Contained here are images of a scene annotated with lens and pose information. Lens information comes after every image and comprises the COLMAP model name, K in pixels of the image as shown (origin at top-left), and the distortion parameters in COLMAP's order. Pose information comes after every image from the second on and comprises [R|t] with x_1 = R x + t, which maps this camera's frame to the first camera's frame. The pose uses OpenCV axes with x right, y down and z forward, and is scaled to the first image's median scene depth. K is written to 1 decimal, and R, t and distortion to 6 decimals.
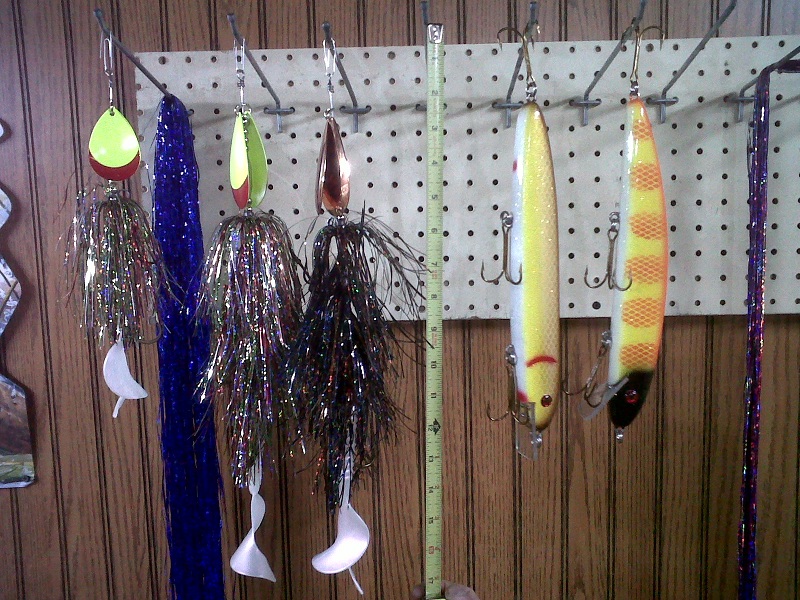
lens RADIAL K [[770.0, 0, 400.0], [0, 770.0, 300.0], [0, 0, 1]] dist [0.045927, -0.199814]
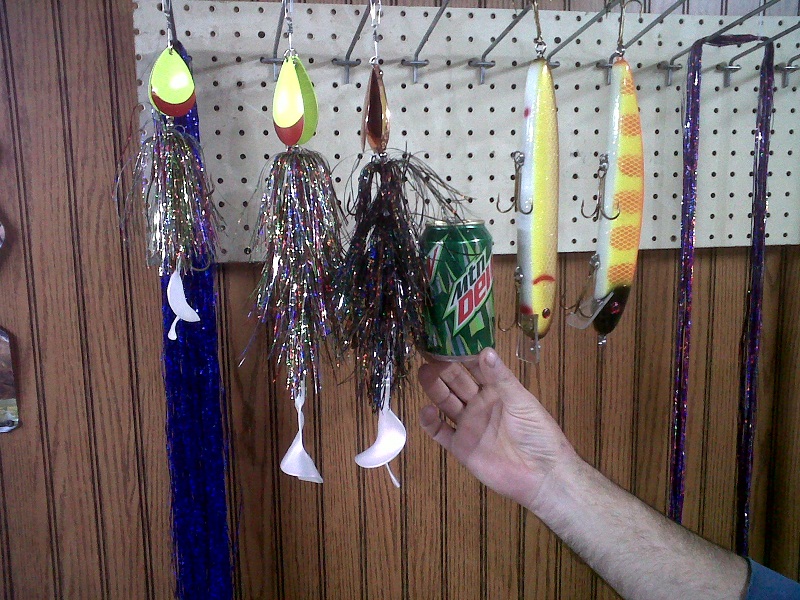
lens RADIAL K [[770.0, 0, 400.0], [0, 770.0, 300.0], [0, 0, 1]] dist [0.045927, -0.199814]
pose [[0.977521, -0.022785, 0.209601, -0.220121], [0.015501, 0.999220, 0.036330, 0.049073], [-0.210265, -0.032264, 0.977112, -0.087778]]
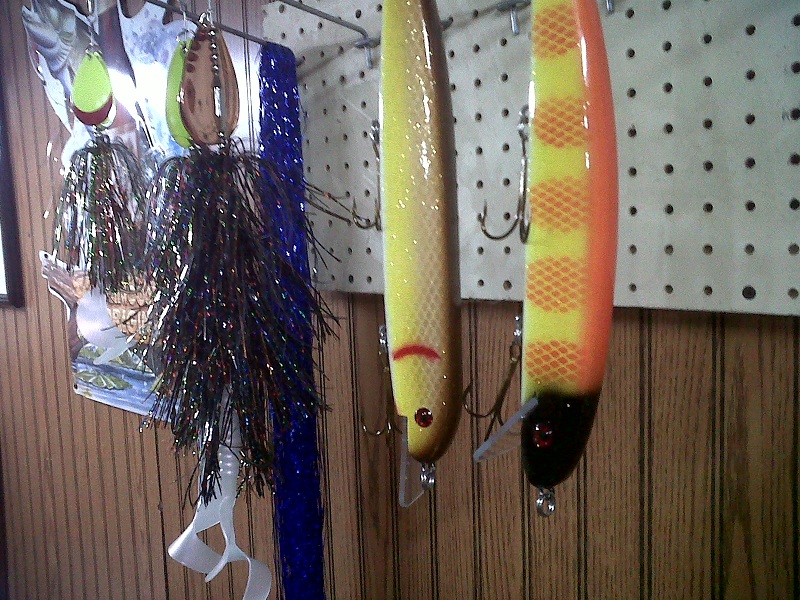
lens RADIAL K [[770.0, 0, 400.0], [0, 770.0, 300.0], [0, 0, 1]] dist [0.045927, -0.199814]
pose [[0.745608, 0.061907, -0.663503, 0.452233], [-0.063318, 0.997752, 0.021941, 0.016975], [0.663370, 0.025653, 0.747852, 0.395703]]
